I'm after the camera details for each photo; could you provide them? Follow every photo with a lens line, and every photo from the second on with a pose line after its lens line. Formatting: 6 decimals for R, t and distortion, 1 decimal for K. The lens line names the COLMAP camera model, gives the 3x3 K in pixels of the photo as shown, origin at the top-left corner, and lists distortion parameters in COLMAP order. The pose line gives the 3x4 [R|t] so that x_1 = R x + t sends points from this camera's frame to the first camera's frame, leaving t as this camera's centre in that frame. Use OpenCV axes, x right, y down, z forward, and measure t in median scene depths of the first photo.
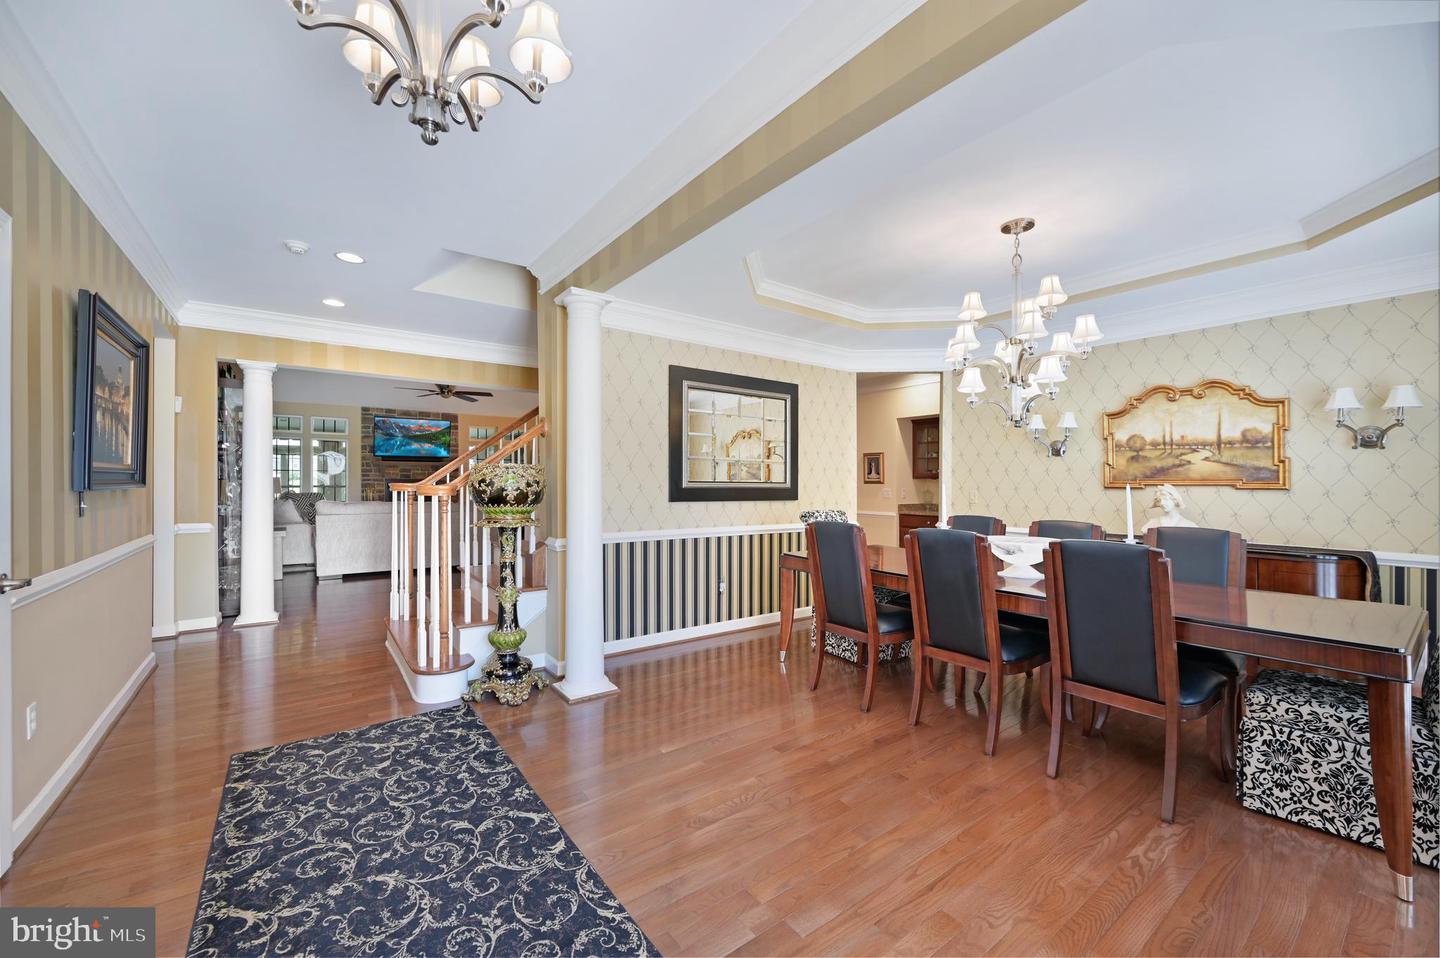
lens RADIAL K [[563.8, 0, 720.9], [0, 563.8, 476.4], [0, 0, 1]] dist [-0.000195, -0.000053]
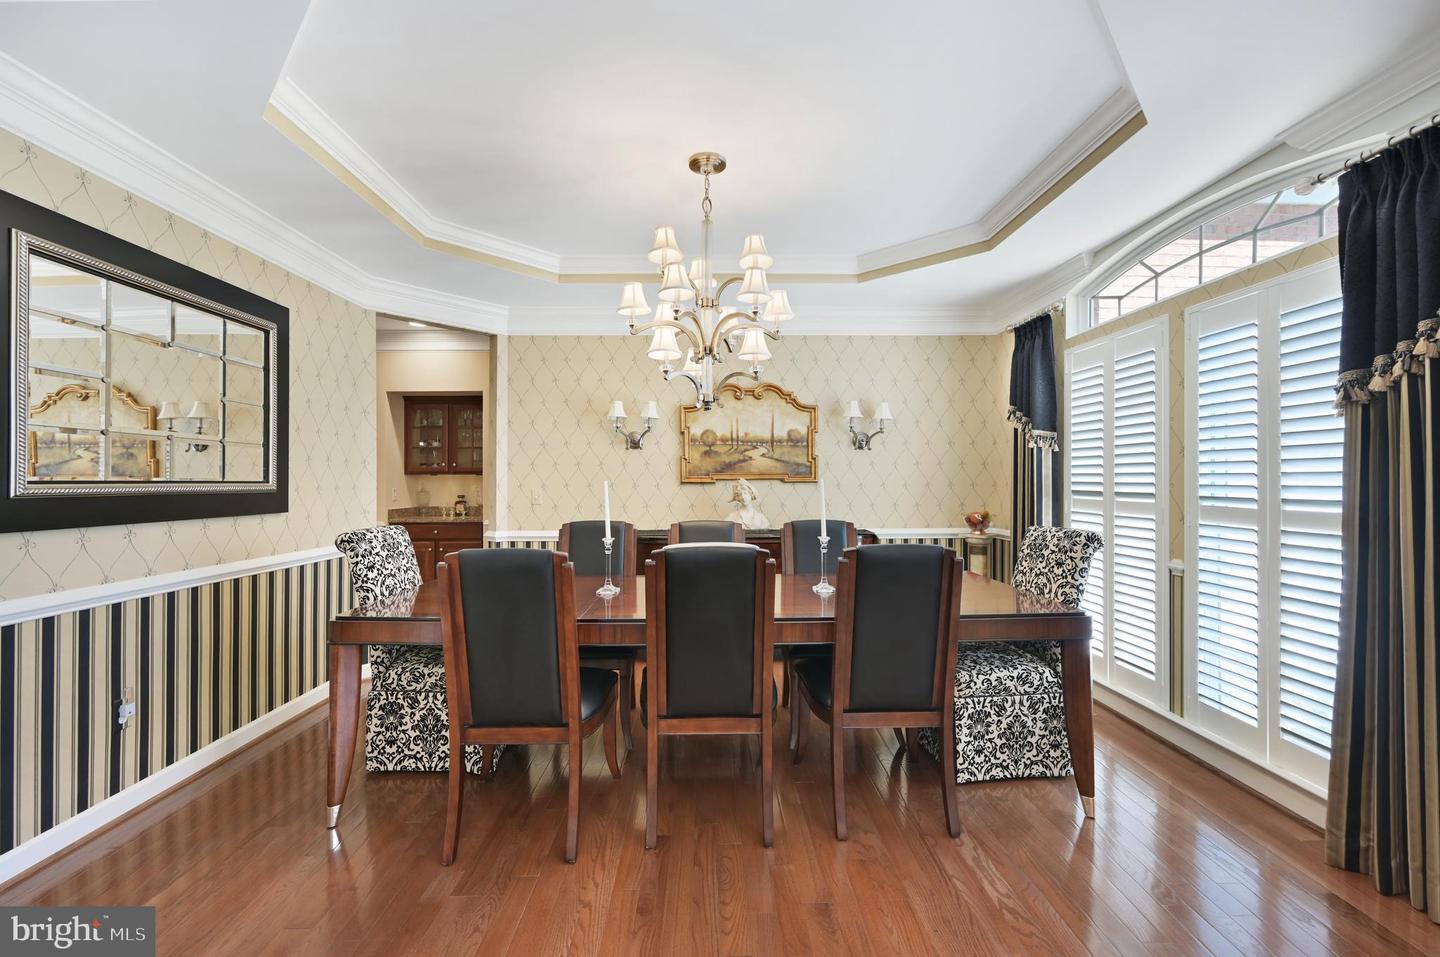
lens RADIAL K [[600.7, 0, 722.4], [0, 600.7, 471.2], [0, 0, 1]] dist [-0.000393, -0.000420]
pose [[0.580223, 0.001564, 0.814456, -0.136388], [-0.000375, 0.999999, -0.001653, 0.002122], [-0.814457, 0.000654, 0.580223, 0.393927]]
